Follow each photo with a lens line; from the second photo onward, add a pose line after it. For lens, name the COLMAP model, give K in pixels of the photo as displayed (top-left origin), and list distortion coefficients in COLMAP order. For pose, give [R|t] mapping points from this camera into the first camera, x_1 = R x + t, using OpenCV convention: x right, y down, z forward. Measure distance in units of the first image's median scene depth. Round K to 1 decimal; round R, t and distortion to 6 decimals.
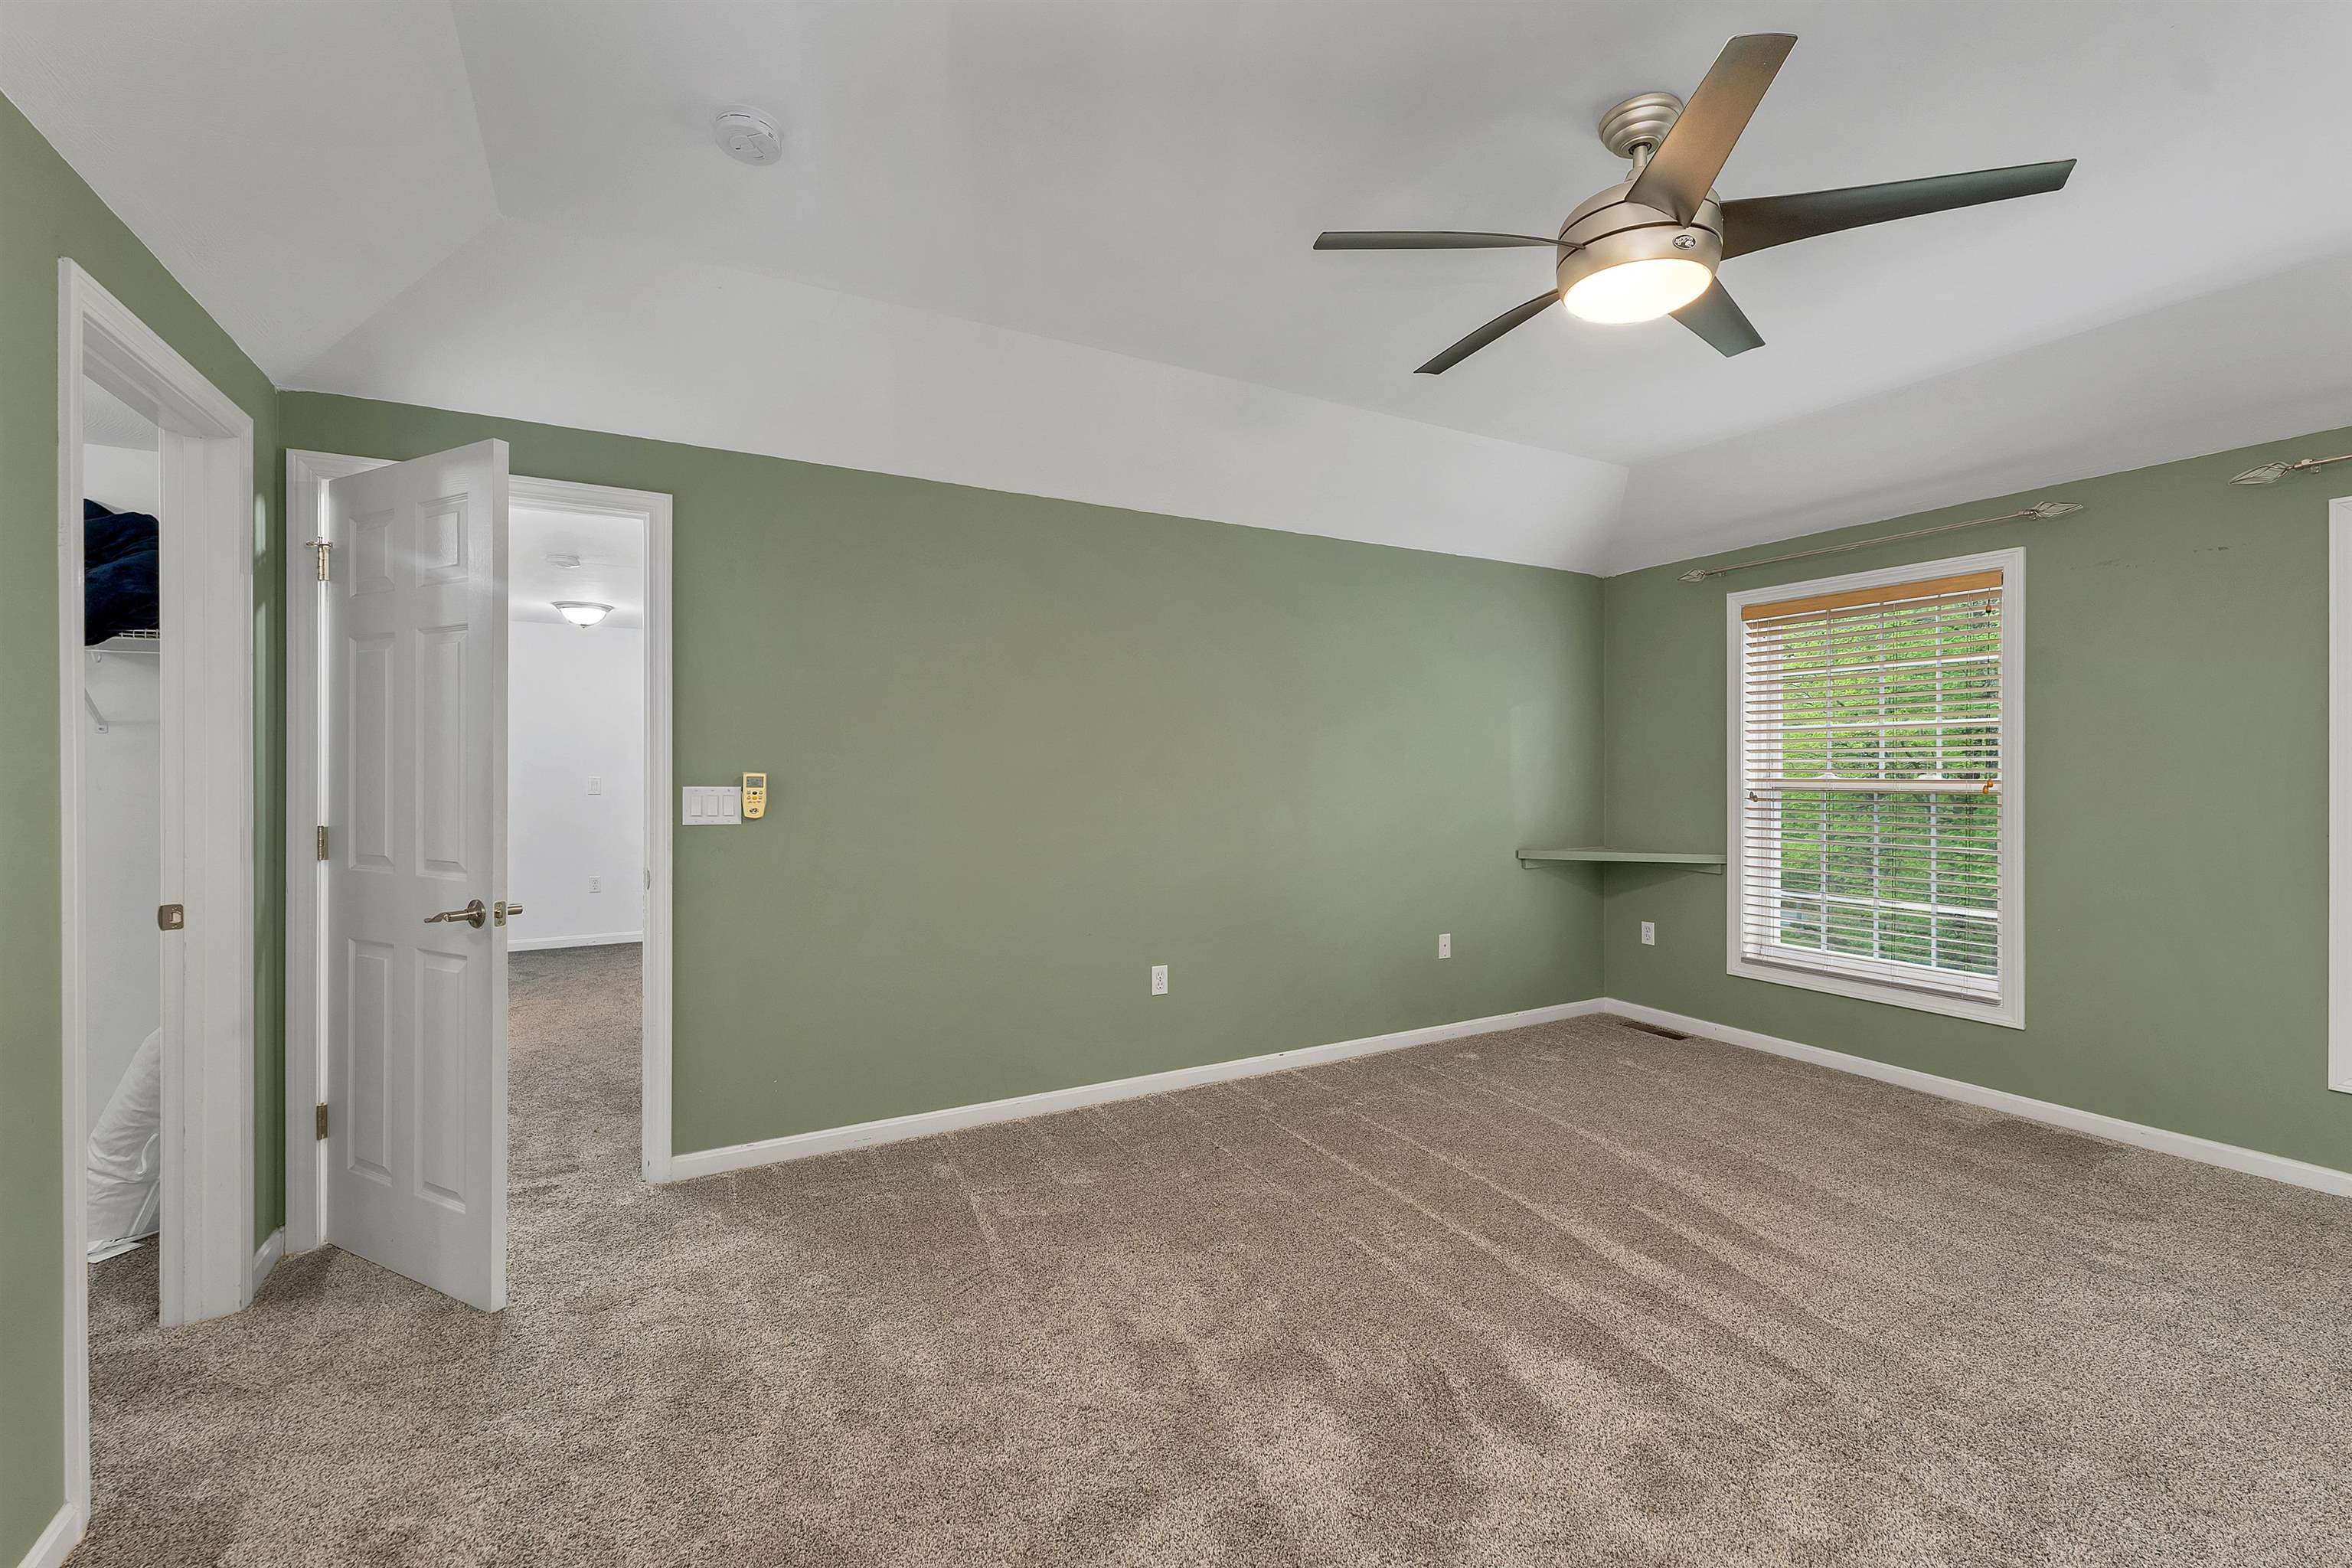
lens RADIAL K [[974.0, 0, 1171.0], [0, 974.0, 770.3], [0, 0, 1]] dist [-0.001029, -0.000205]
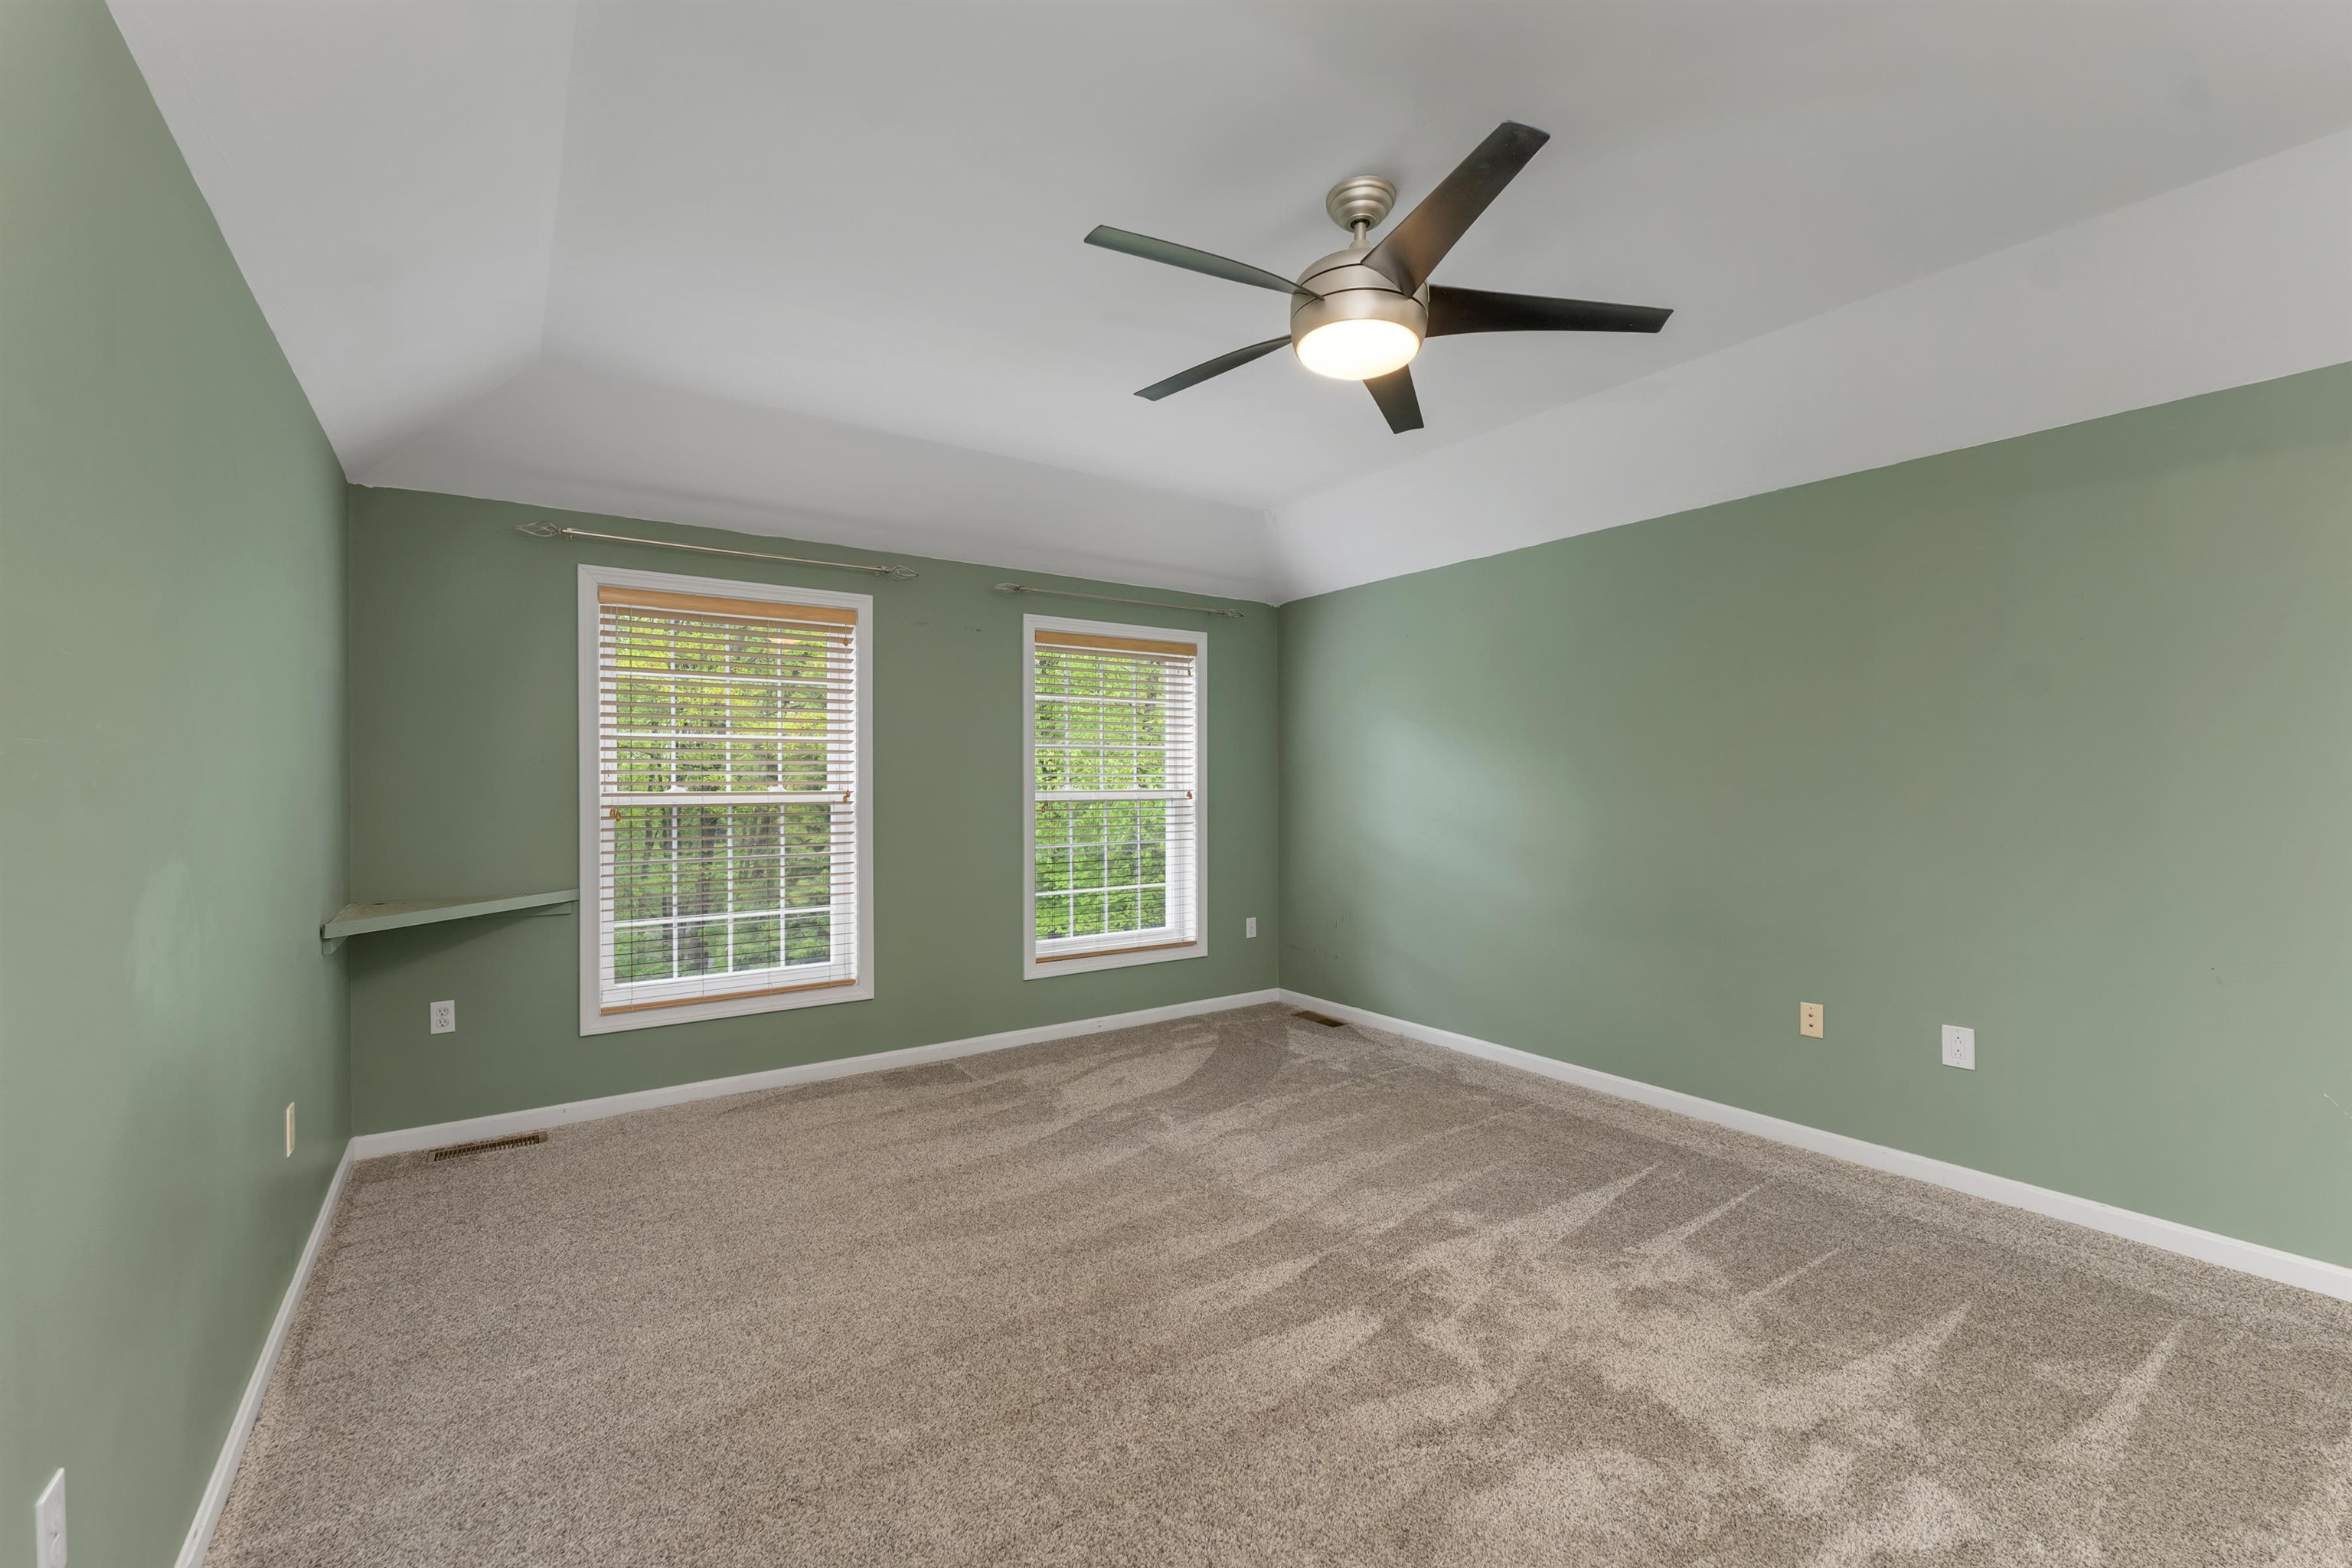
lens RADIAL K [[1041.1, 0, 1052.5], [0, 1041.1, 782.1], [0, 0, 1]] dist [0.019871, 0.000073]
pose [[-0.086527, 0.001106, 0.996249, -0.340406], [0.006017, 0.999982, -0.000588, 0.001798], [-0.996231, 0.005944, -0.086532, 0.720233]]
